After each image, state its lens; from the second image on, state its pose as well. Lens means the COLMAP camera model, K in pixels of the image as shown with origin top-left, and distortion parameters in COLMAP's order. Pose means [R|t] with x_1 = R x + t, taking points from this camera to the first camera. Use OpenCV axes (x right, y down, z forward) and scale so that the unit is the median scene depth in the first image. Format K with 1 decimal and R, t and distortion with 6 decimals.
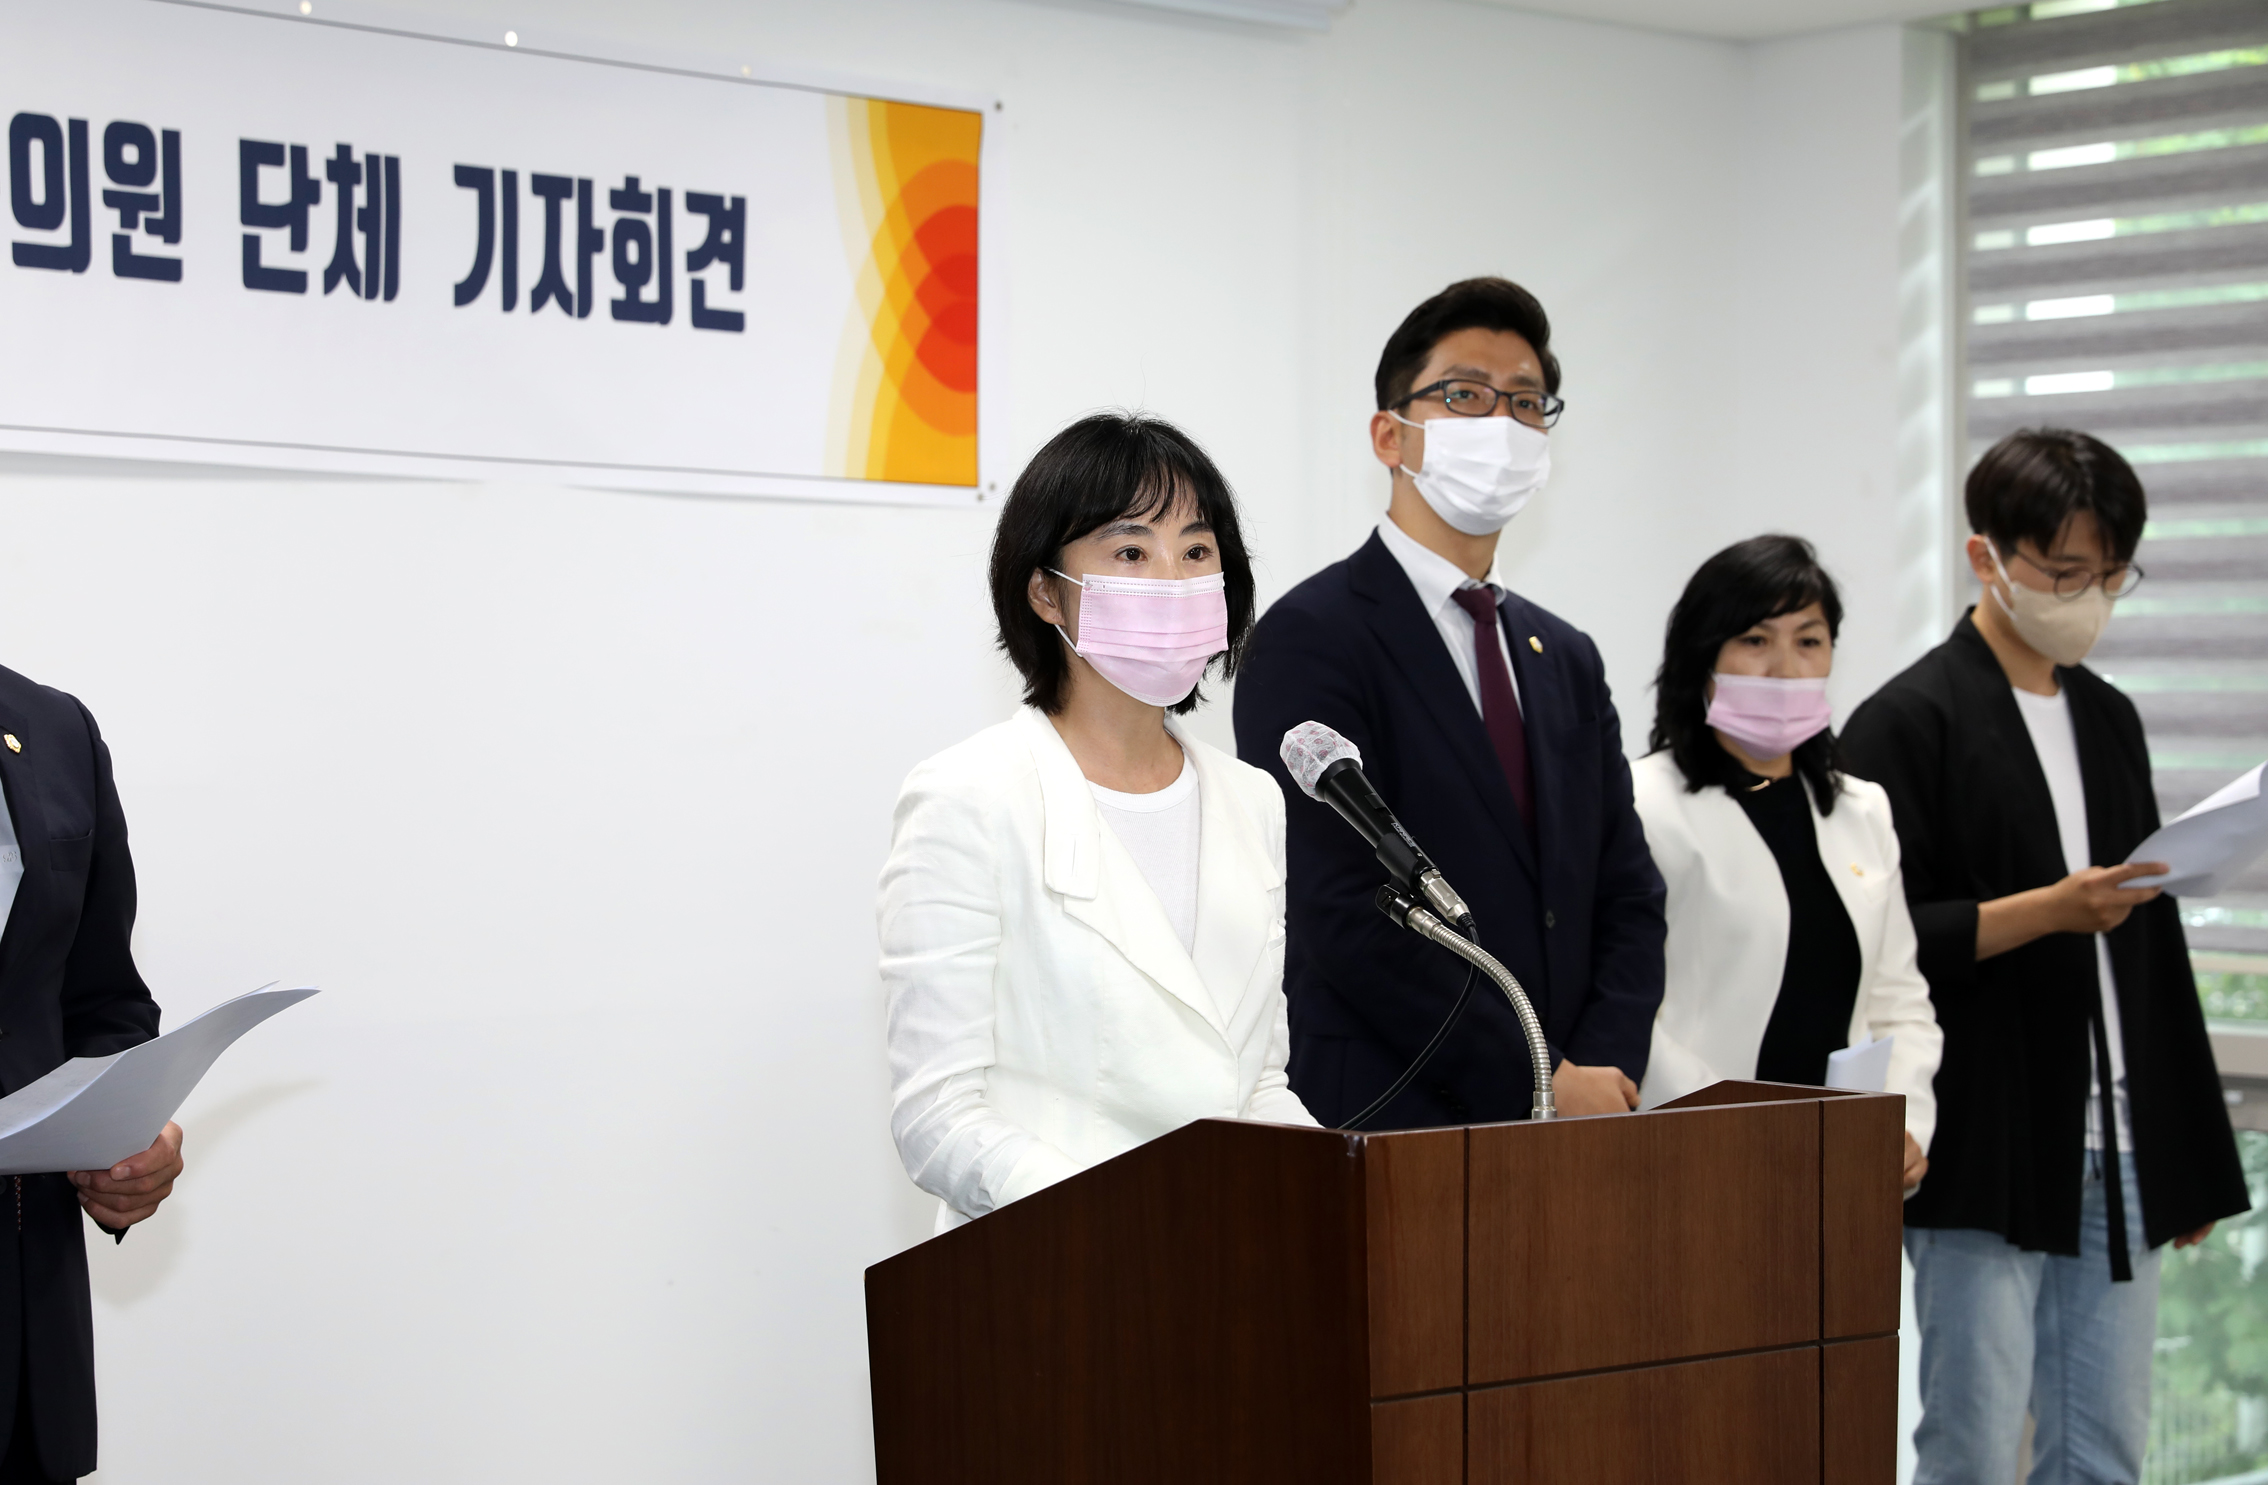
lens RADIAL K [[4324.8, 0, 1026.7], [0, 4324.8, 744.1], [0, 0, 1]] dist [0.149641, 0.270347]
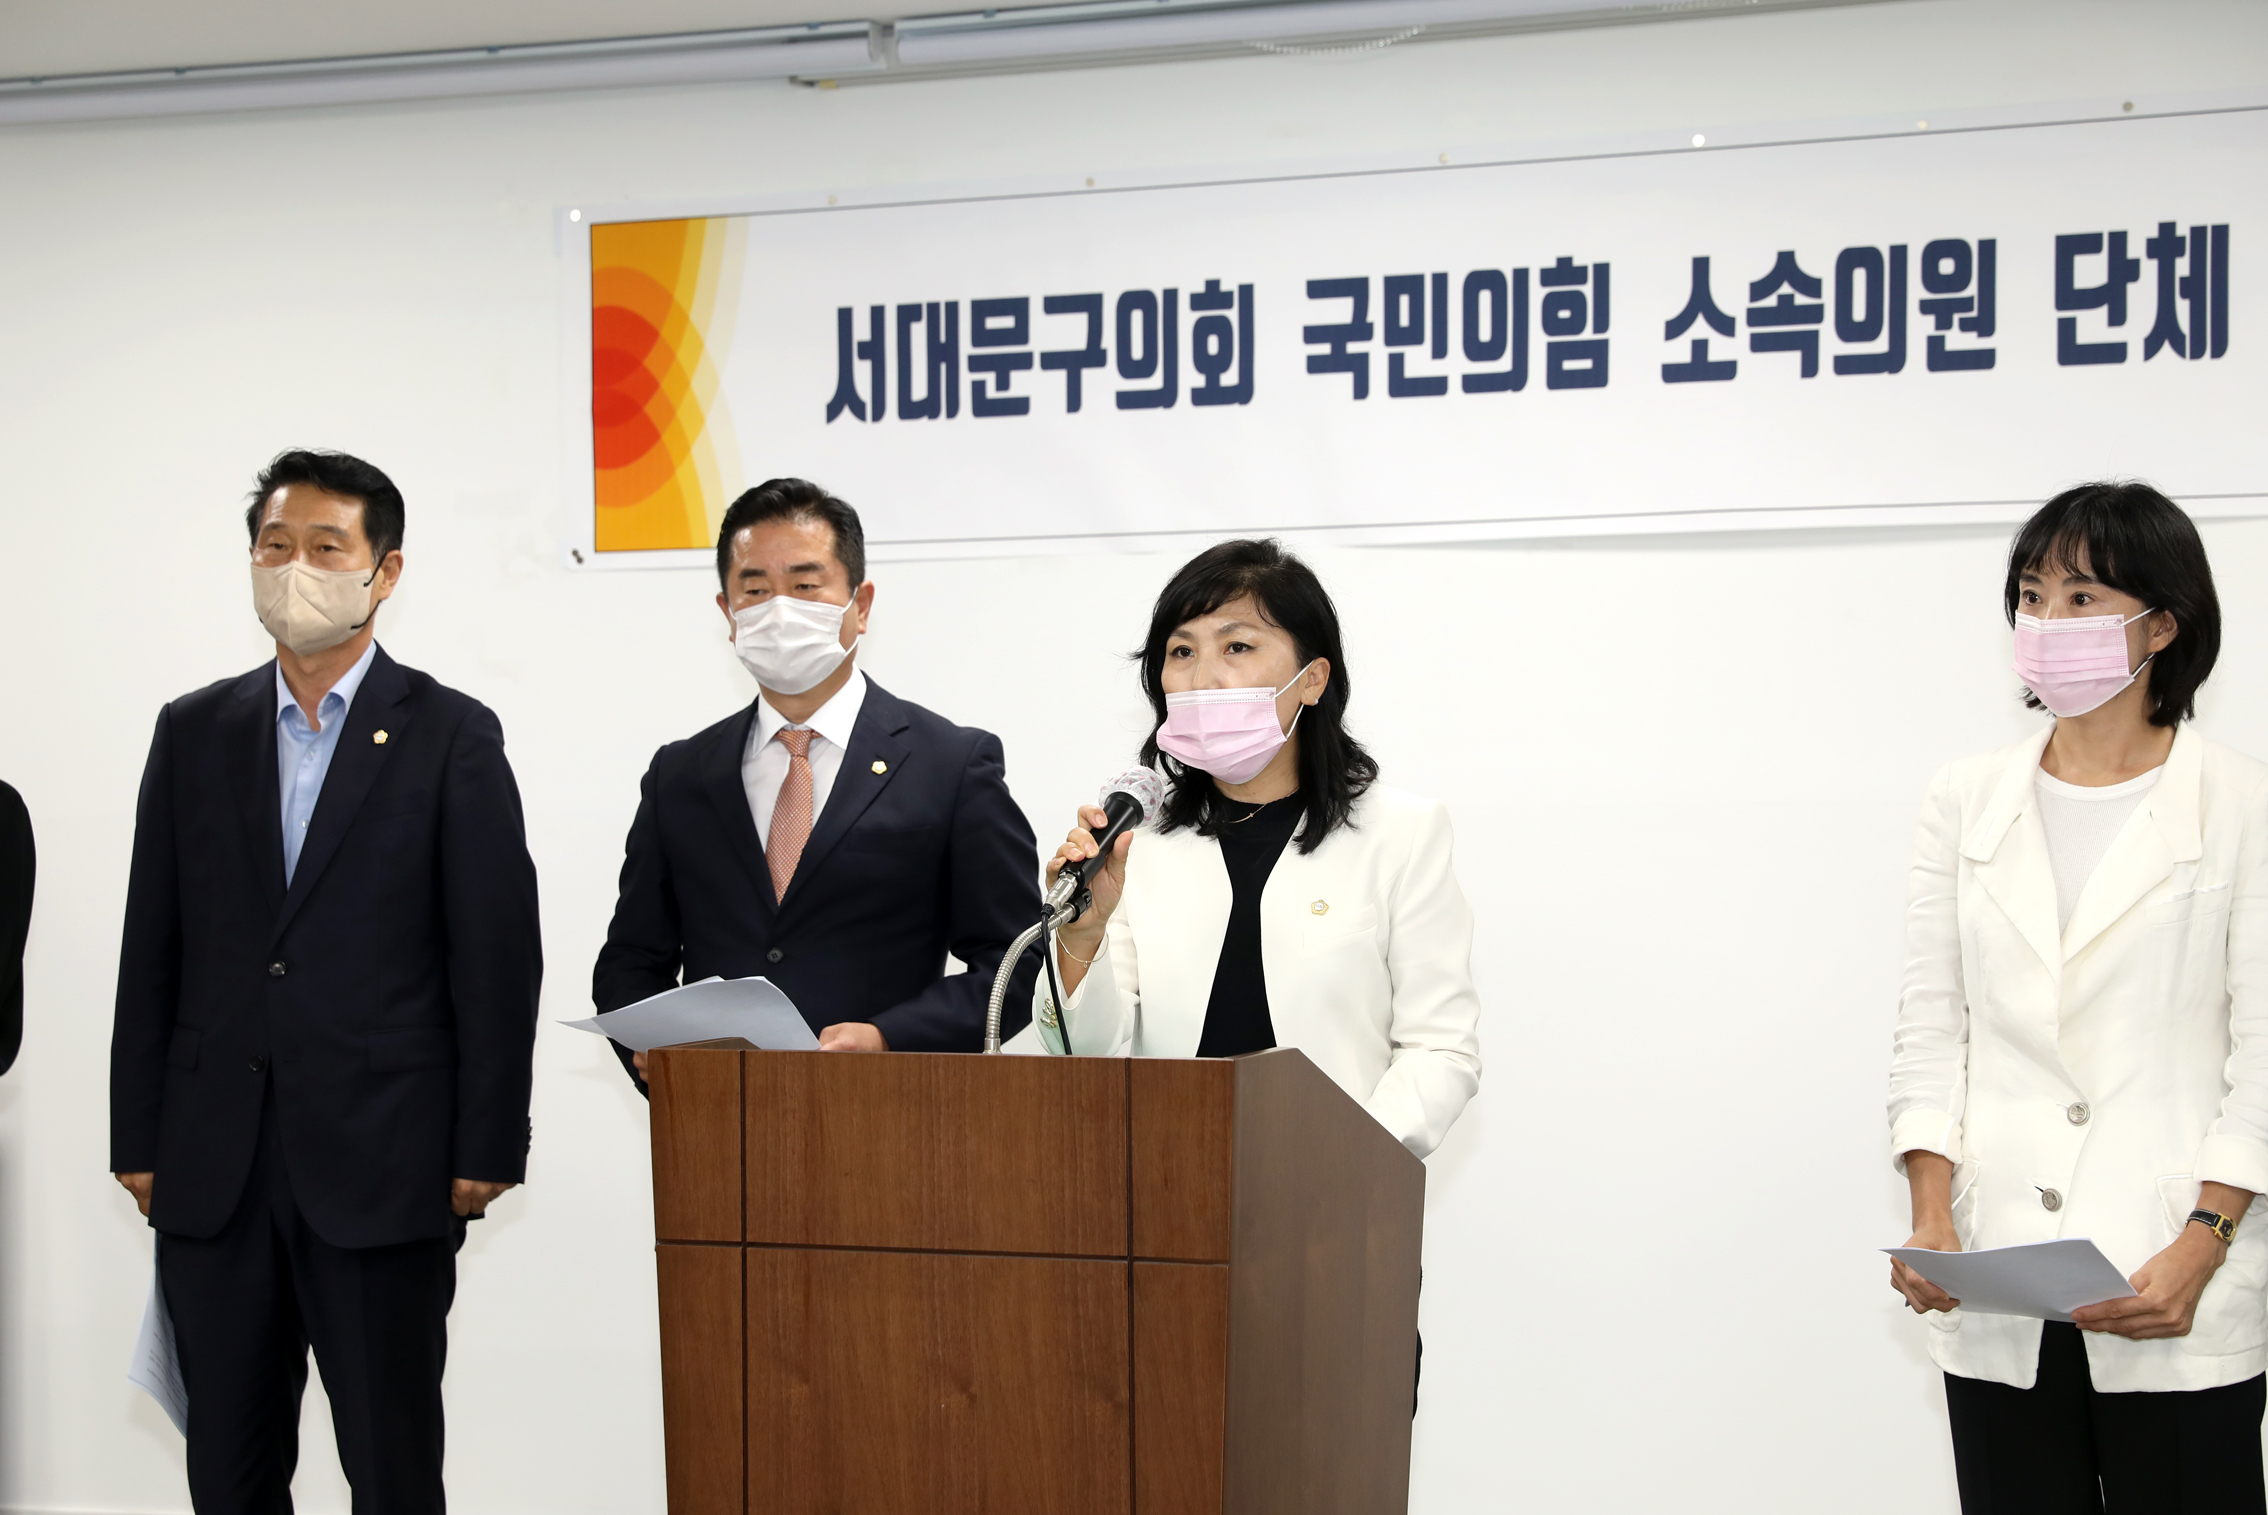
lens RADIAL K [[4160.8, 0, 1086.8], [0, 4160.8, 764.0], [0, 0, 1]] dist [0.178379, 0.139283]
pose [[0.444899, -0.010858, -0.895515, 0.662280], [0.007474, 0.999937, -0.008411, 0.006579], [0.895550, -0.002950, 0.444952, 0.269465]]
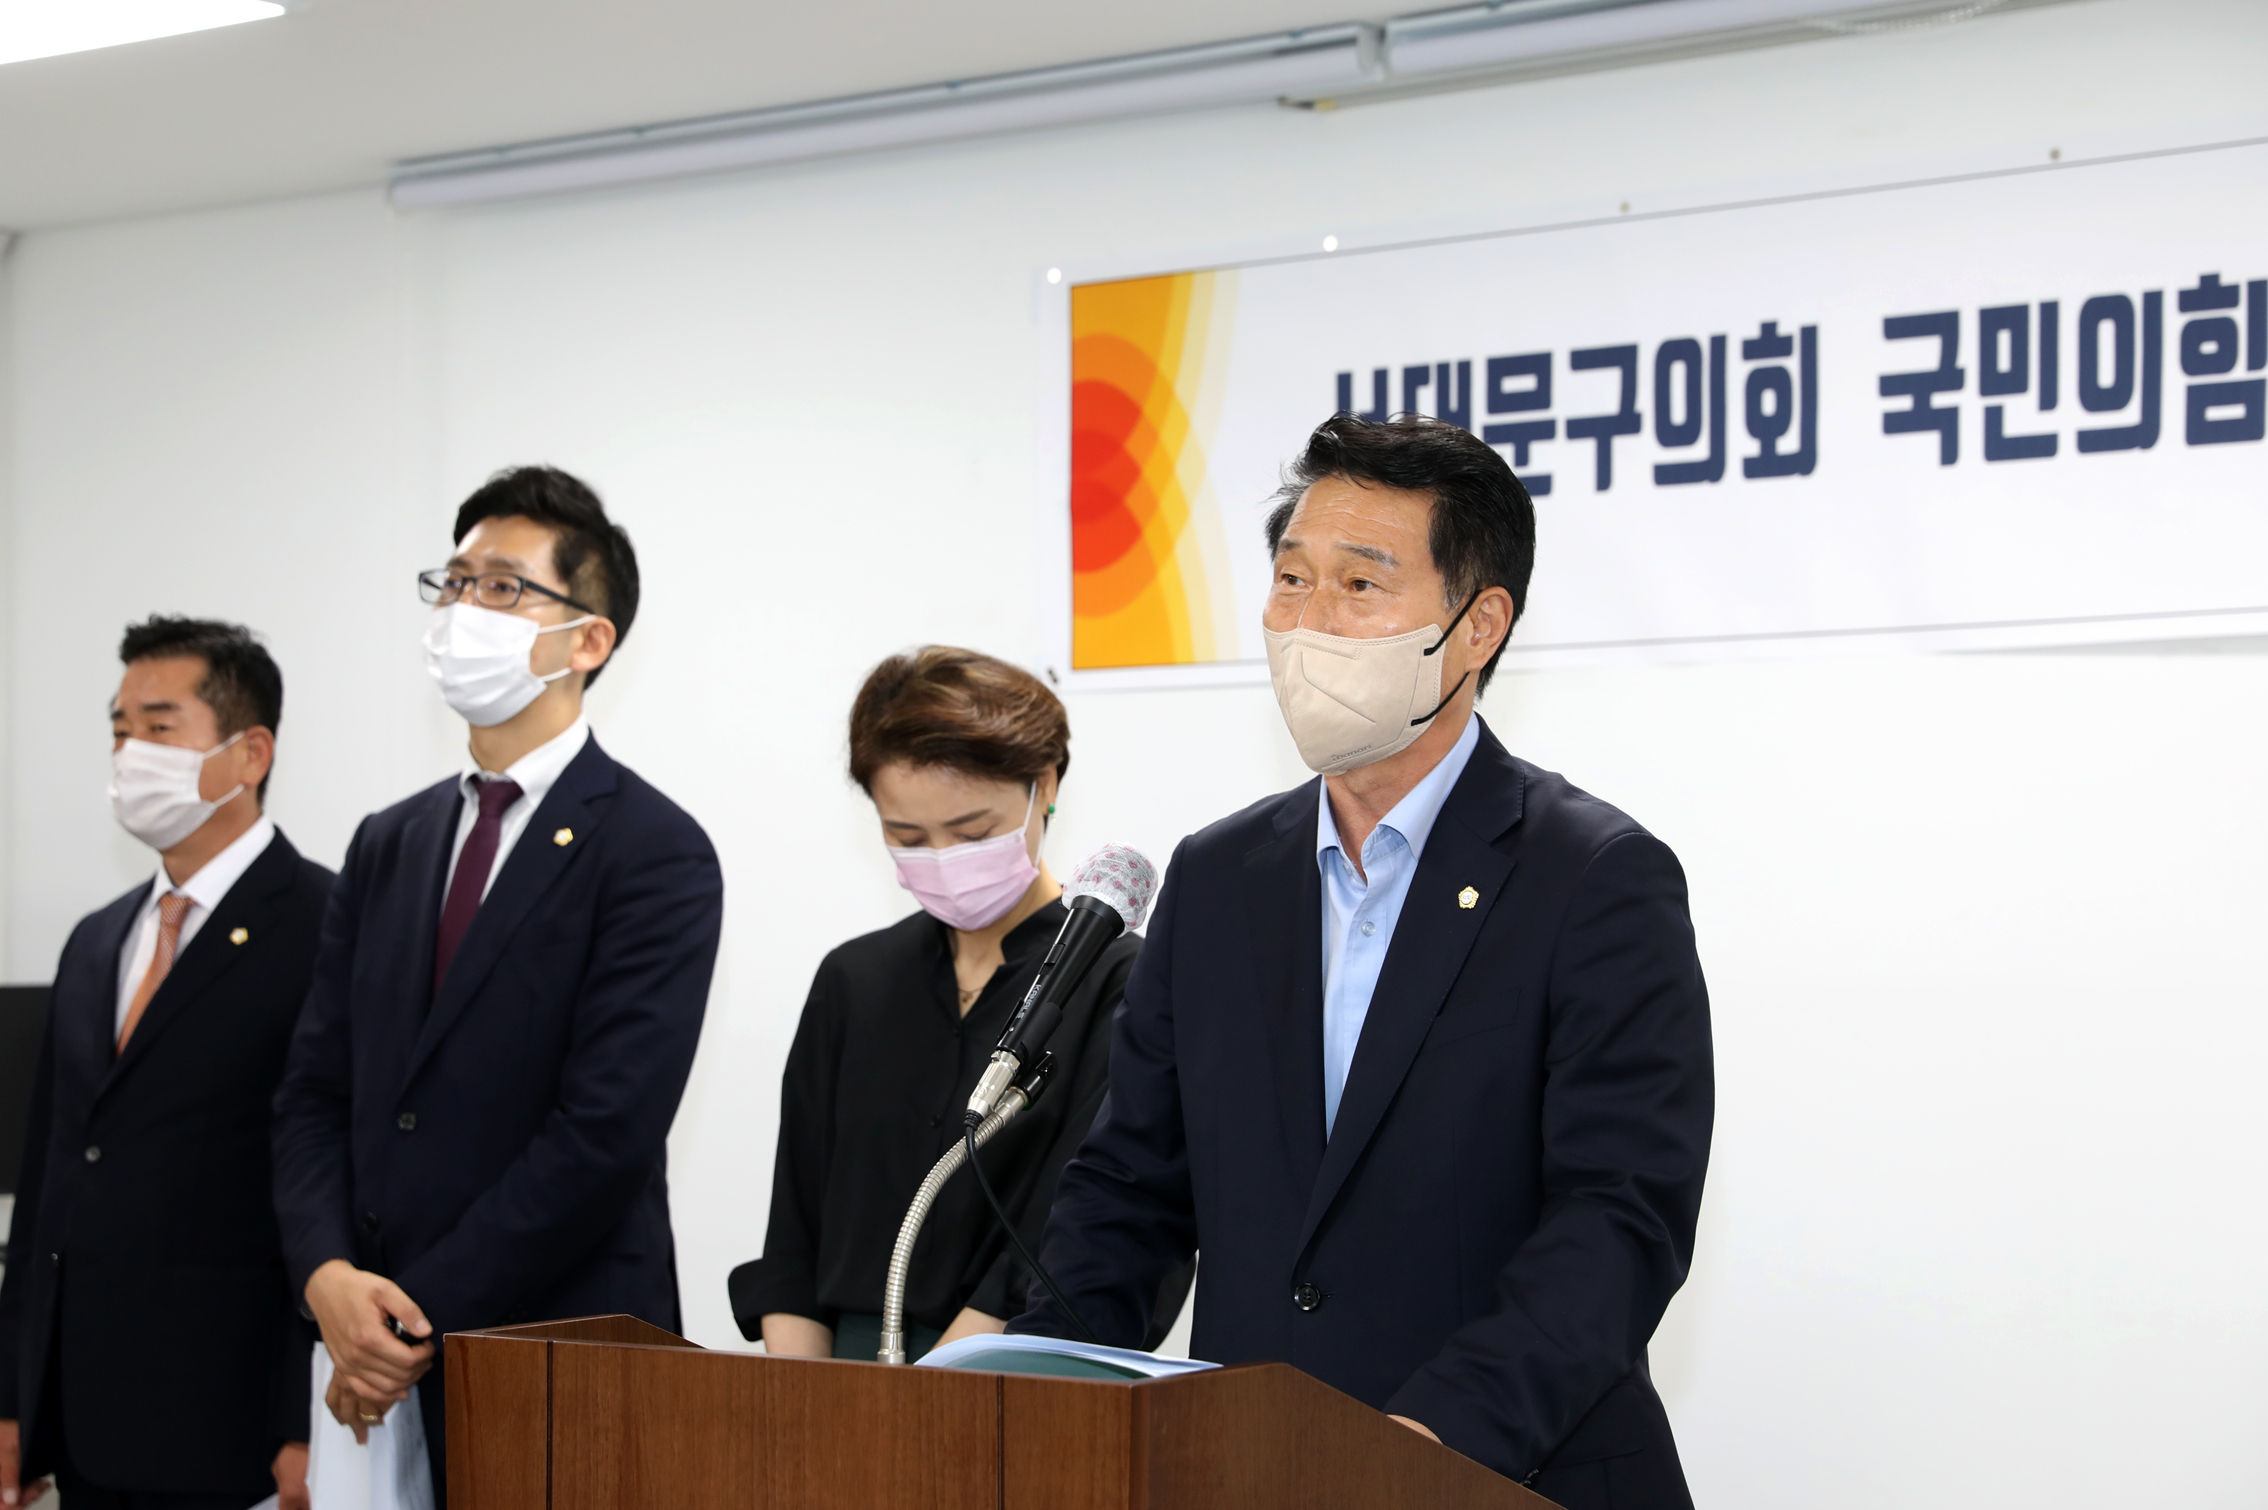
lens RADIAL K [[4317.7, 0, 1101.1], [0, 4317.7, 754.6], [0, 0, 1]] dist [0.210331, 0.066744]
pose [[0.205045, -0.041793, -0.977860, 0.552985], [0.001174, 0.999098, -0.042455, -0.000384], [0.978752, 0.007557, 0.204909, 0.471372]]
